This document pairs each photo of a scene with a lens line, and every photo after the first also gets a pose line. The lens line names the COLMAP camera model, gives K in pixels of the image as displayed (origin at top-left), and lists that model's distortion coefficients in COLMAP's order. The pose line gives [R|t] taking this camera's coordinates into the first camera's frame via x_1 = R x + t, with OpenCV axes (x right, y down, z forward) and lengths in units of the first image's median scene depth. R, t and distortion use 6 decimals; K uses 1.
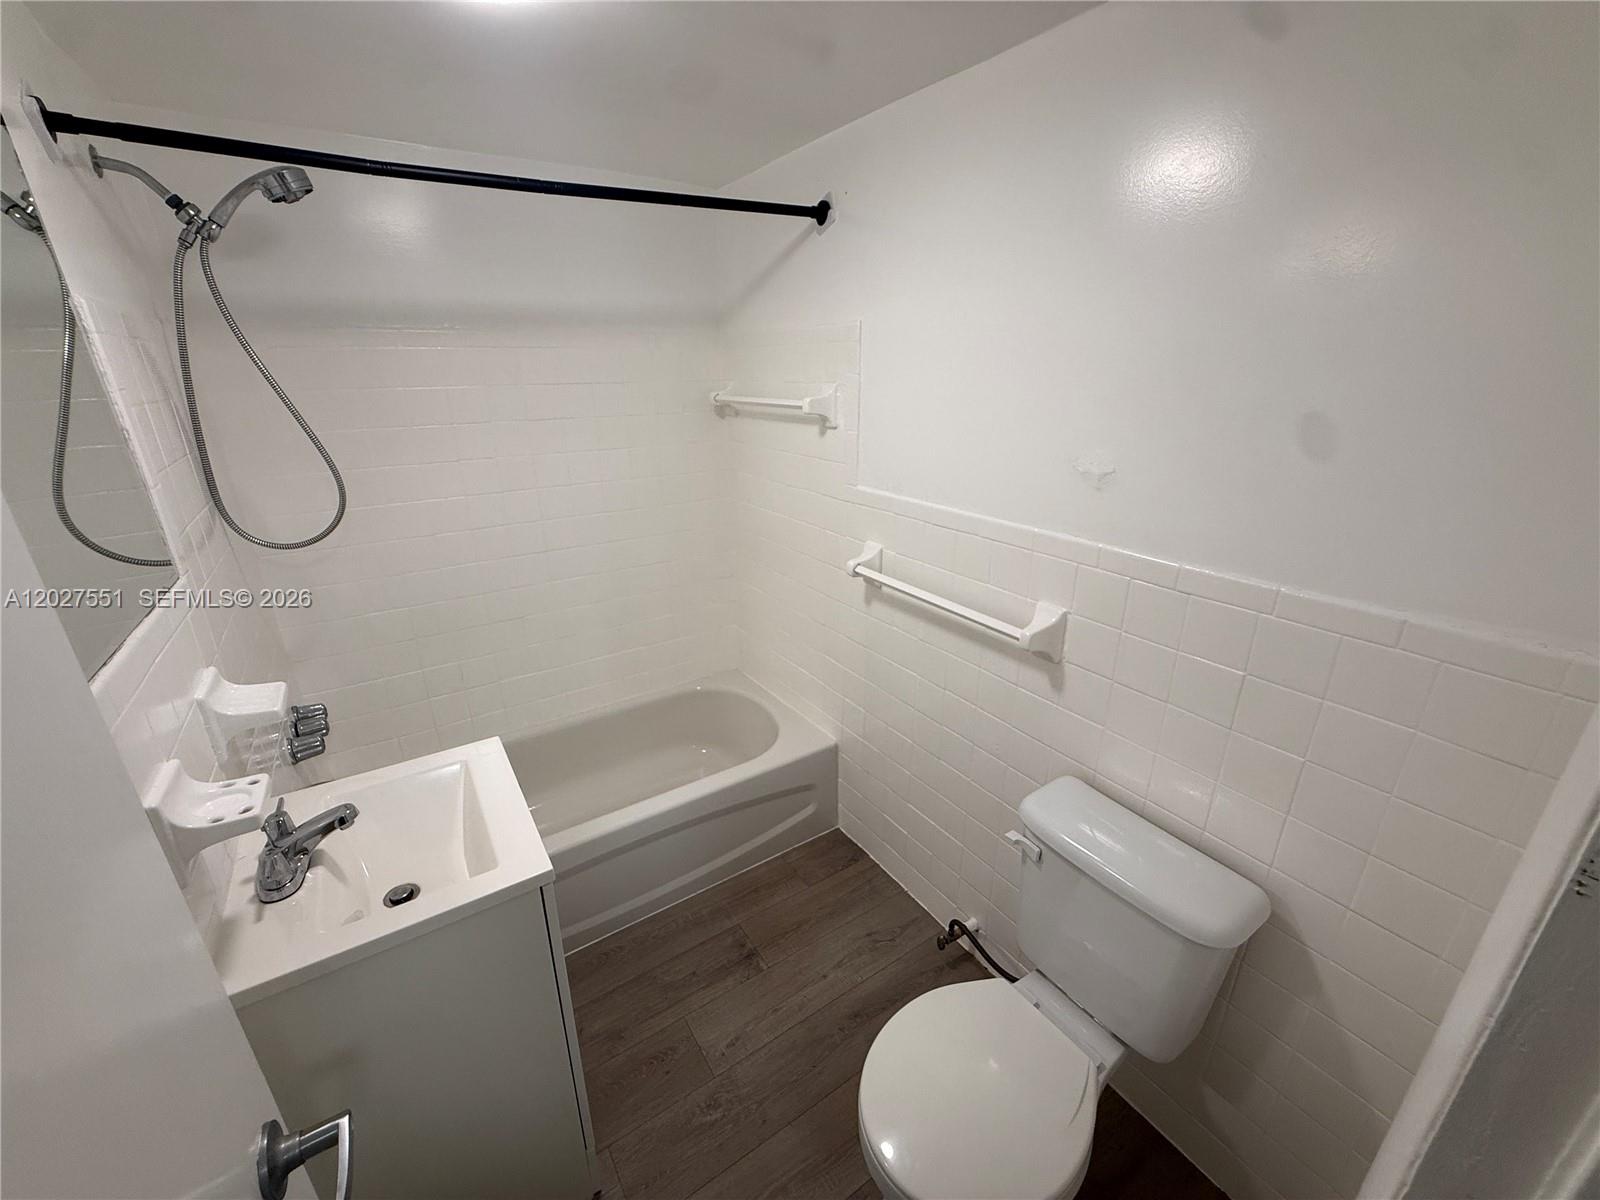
lens RADIAL K [[640.6, 0, 803.6], [0, 640.6, 594.0], [0, 0, 1]] dist [-0.000067, 0.000092]
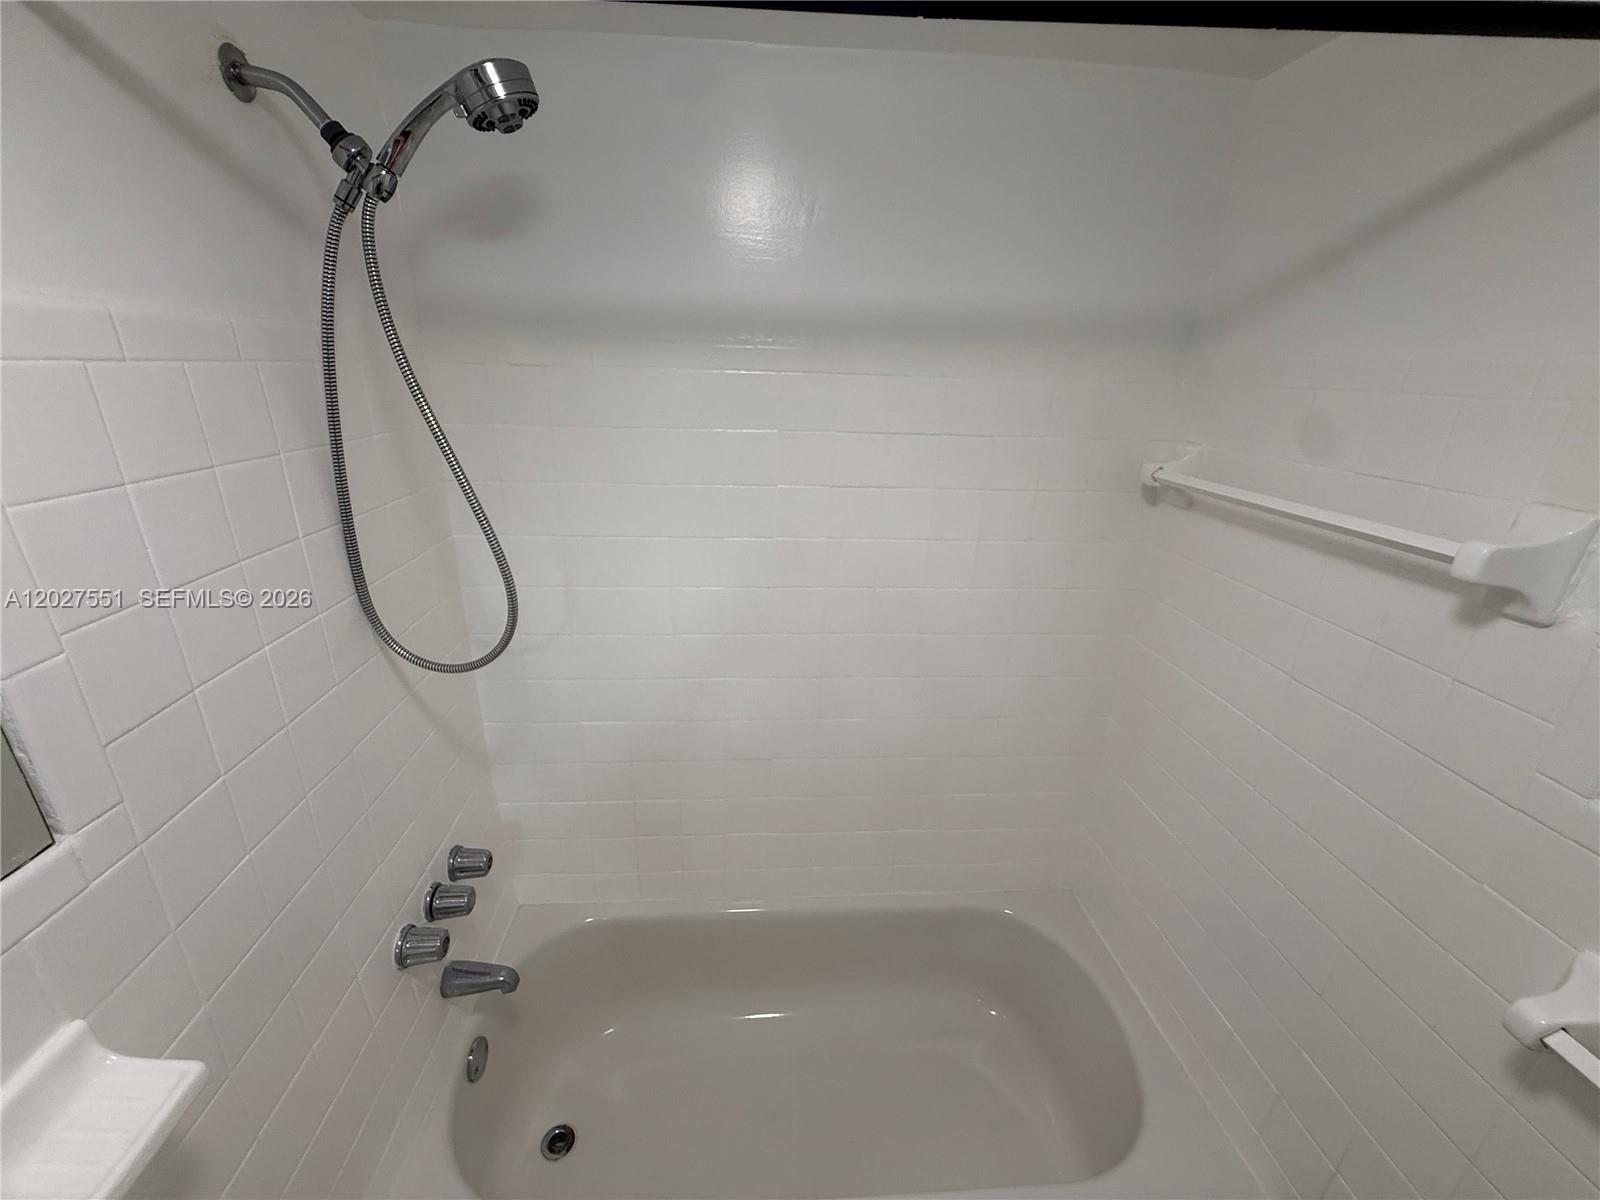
lens RADIAL K [[640.6, 0, 803.6], [0, 640.6, 594.0], [0, 0, 1]] dist [-0.000067, 0.000092]
pose [[0.871115, 0.195906, -0.450311, -0.195714], [-0.200465, 0.978960, 0.038099, -0.245645], [0.448300, 0.057083, 0.892059, 0.565208]]
